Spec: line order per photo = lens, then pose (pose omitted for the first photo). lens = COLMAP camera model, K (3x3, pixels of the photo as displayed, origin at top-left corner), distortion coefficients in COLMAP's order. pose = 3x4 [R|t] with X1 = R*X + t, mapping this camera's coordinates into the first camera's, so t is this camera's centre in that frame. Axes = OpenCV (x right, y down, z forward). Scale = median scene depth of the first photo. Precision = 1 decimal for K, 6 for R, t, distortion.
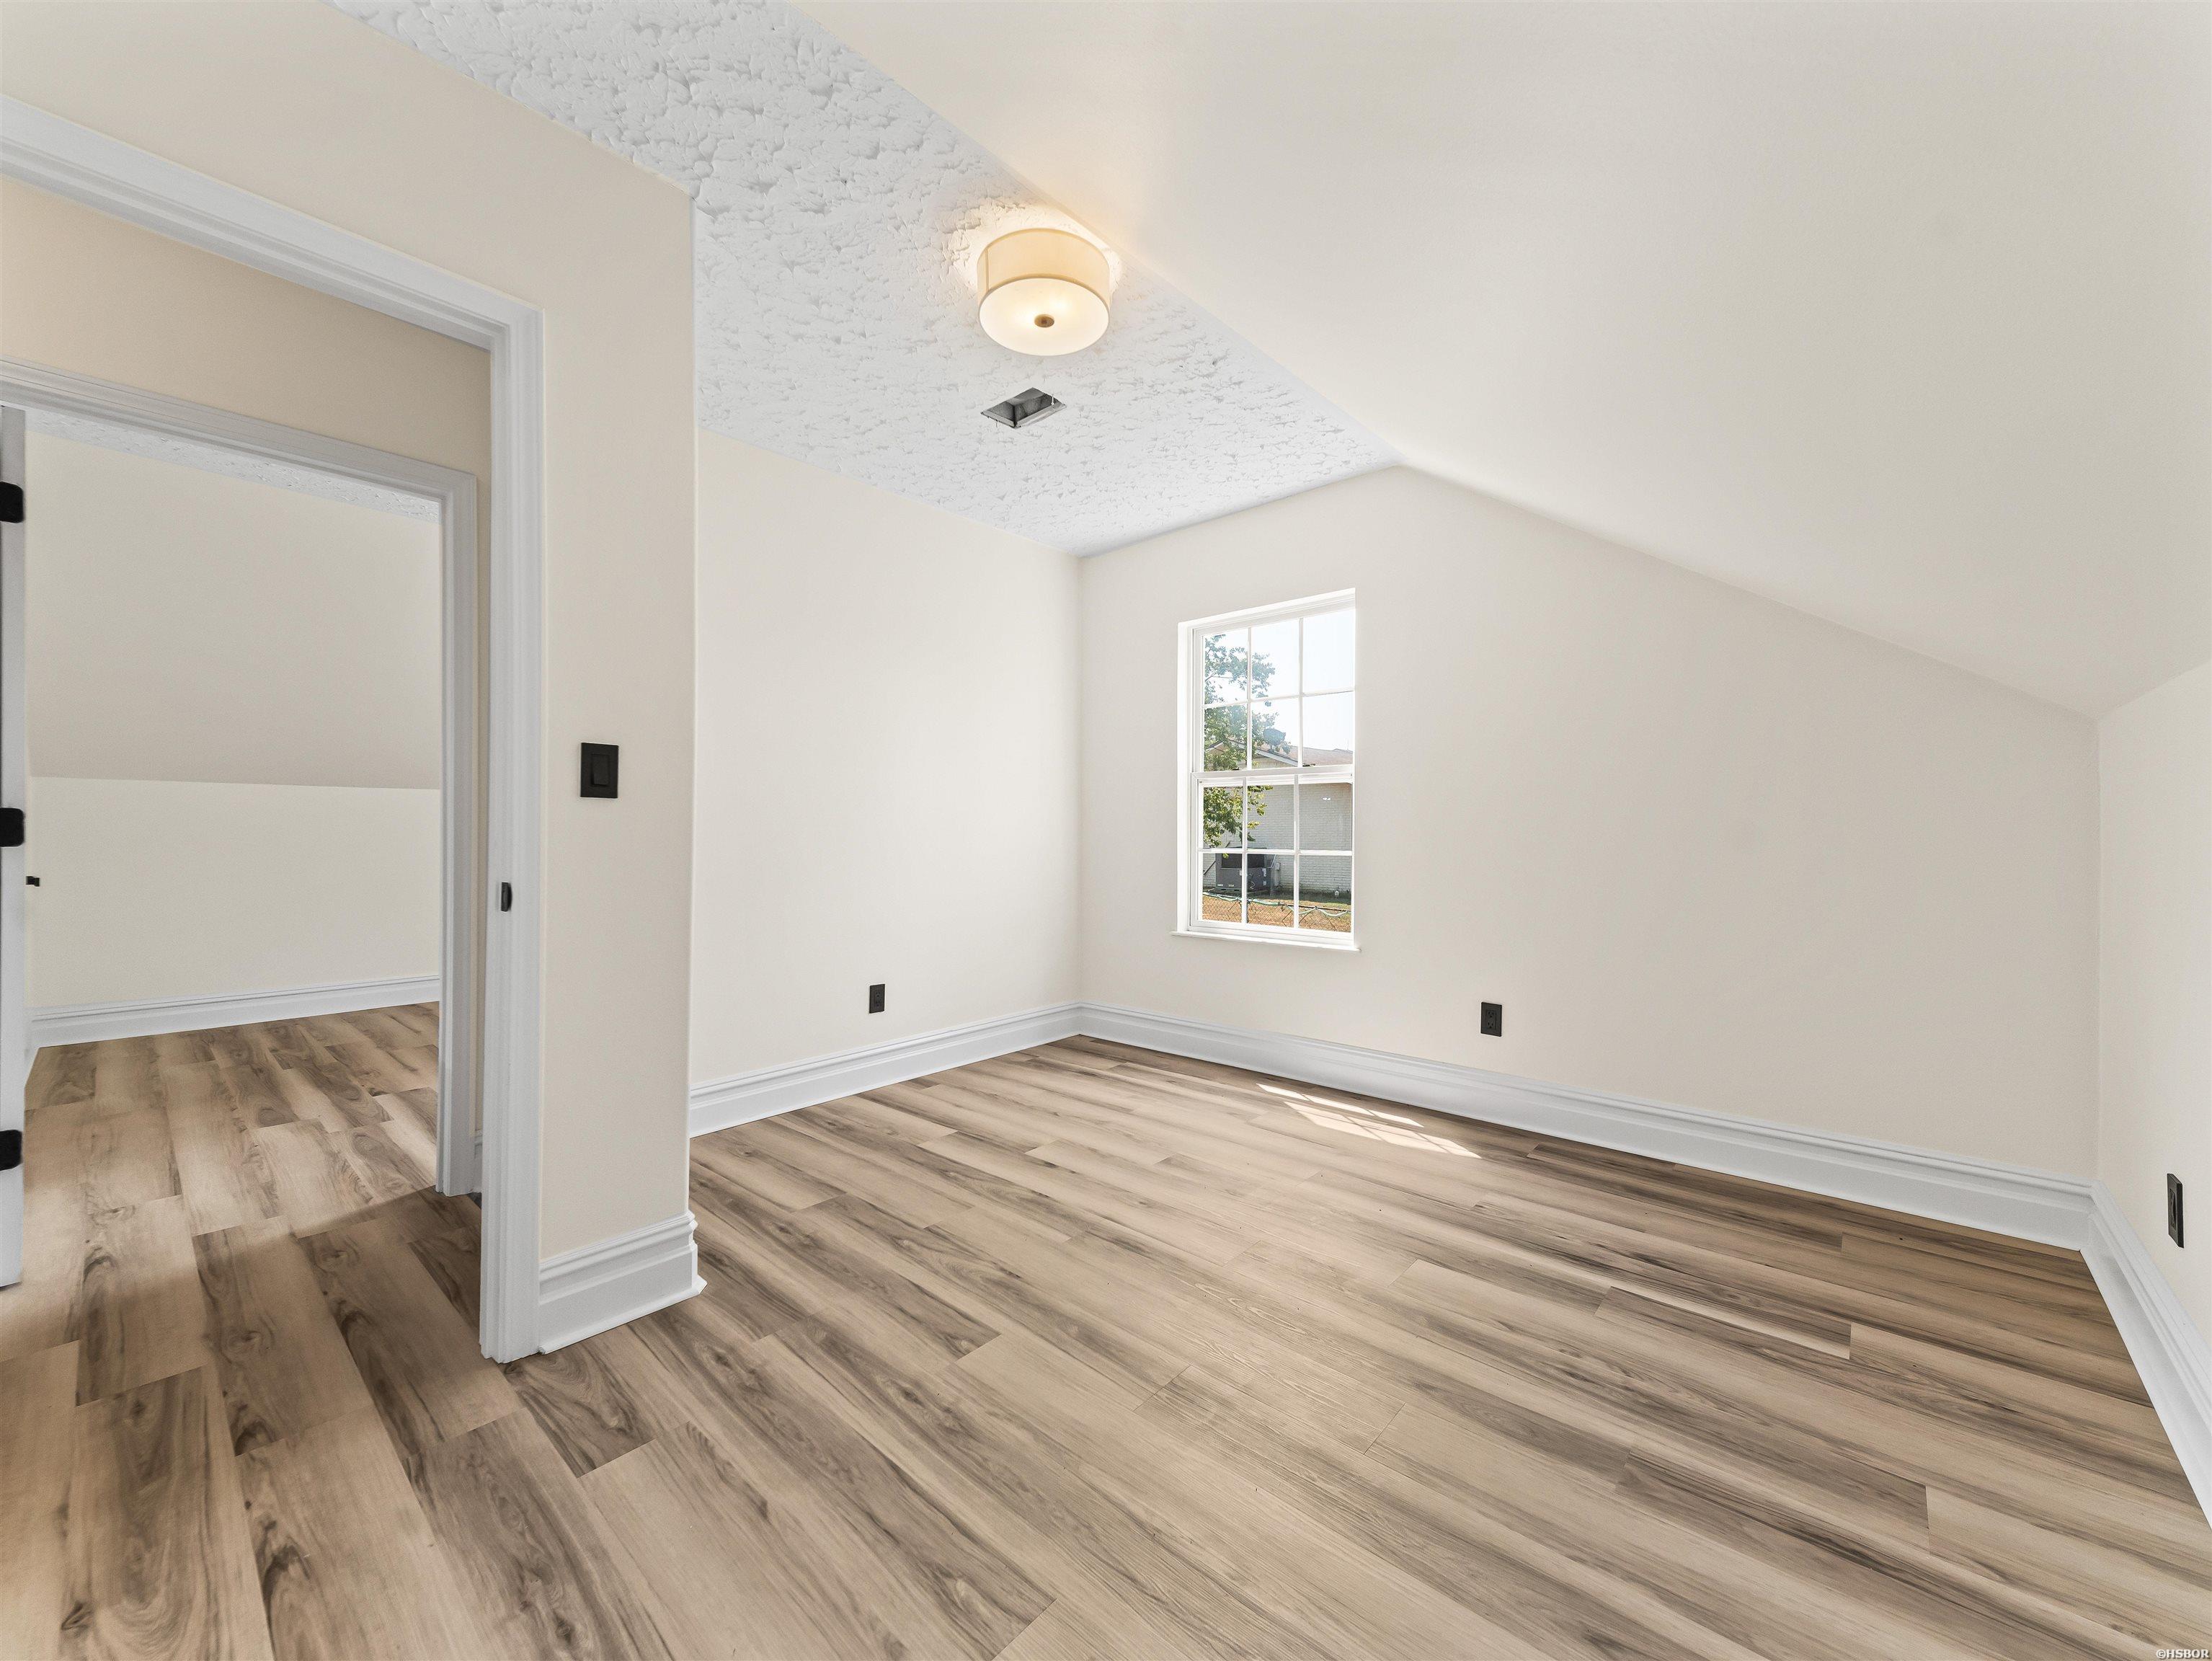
lens RADIAL K [[859.6, 0, 1105.1], [0, 859.6, 839.5], [0, 0, 1]] dist [0.010367, -0.002740]
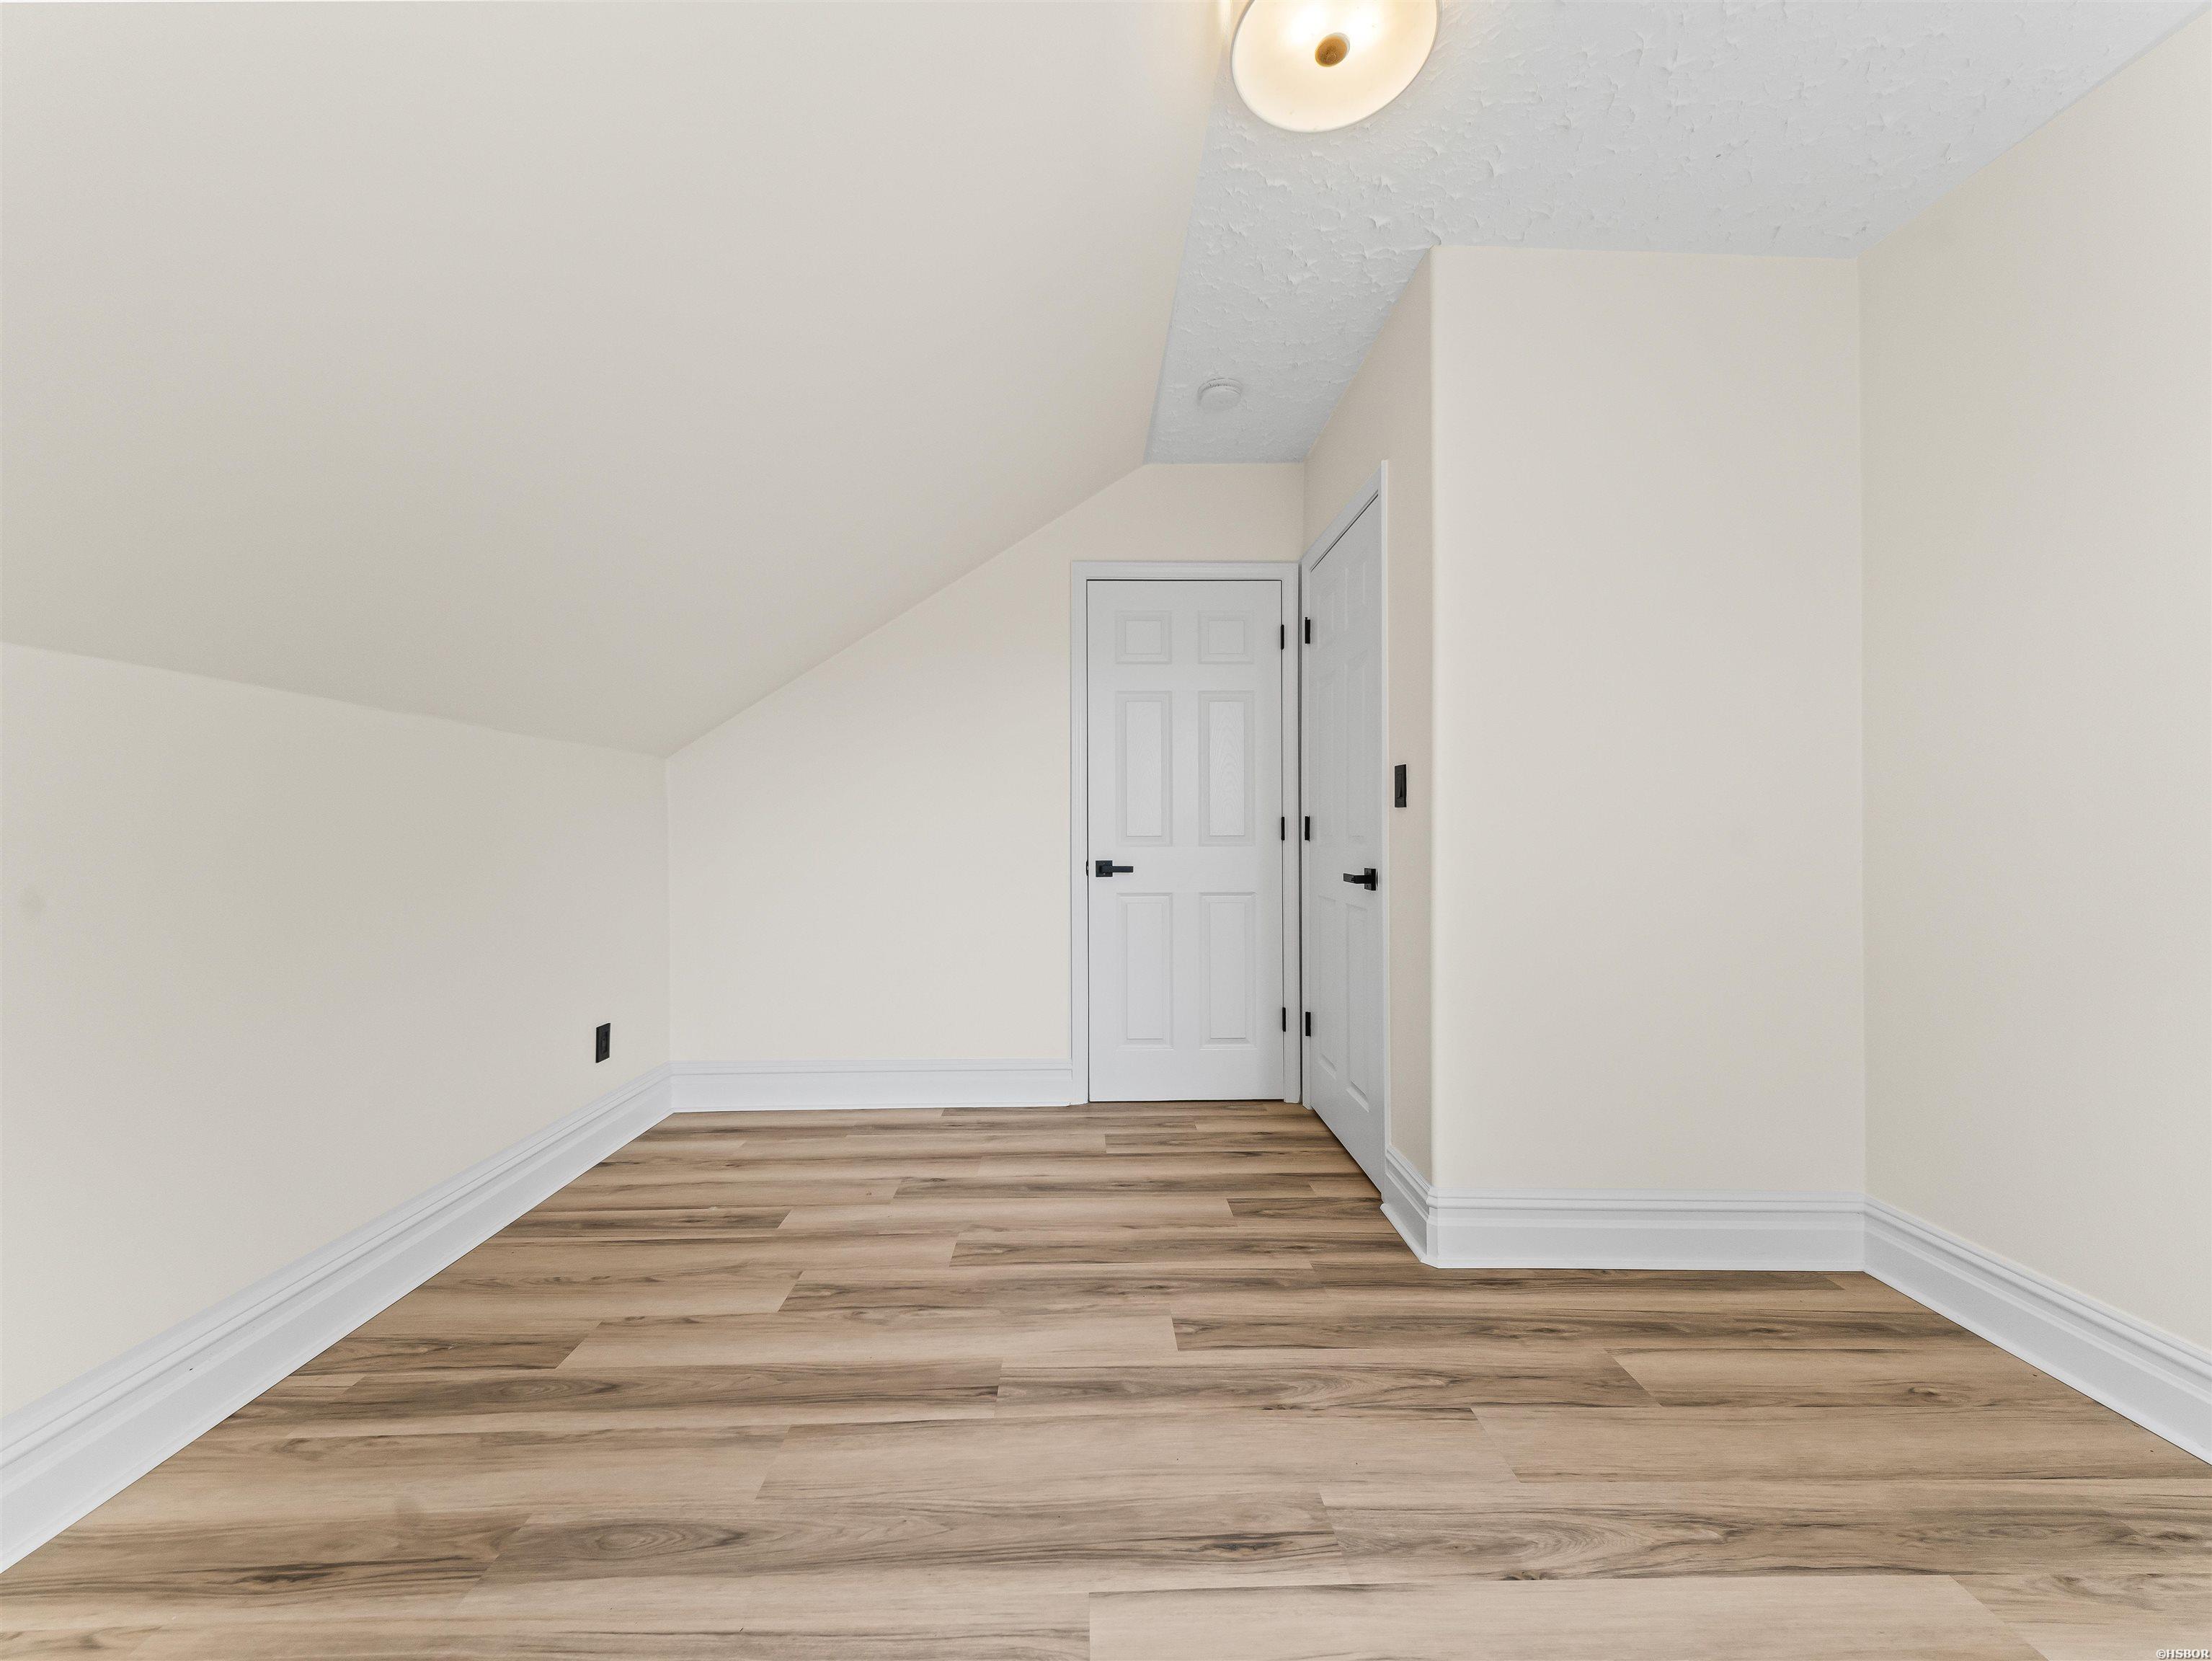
lens RADIAL K [[859.6, 0, 1102.4], [0, 859.6, 830.6], [0, 0, 1]] dist [0.010367, -0.002740]
pose [[-0.731735, -0.002433, -0.681585, 0.535026], [-0.008987, 0.999941, 0.006079, -0.013544], [0.681530, 0.010574, -0.731713, 1.458931]]
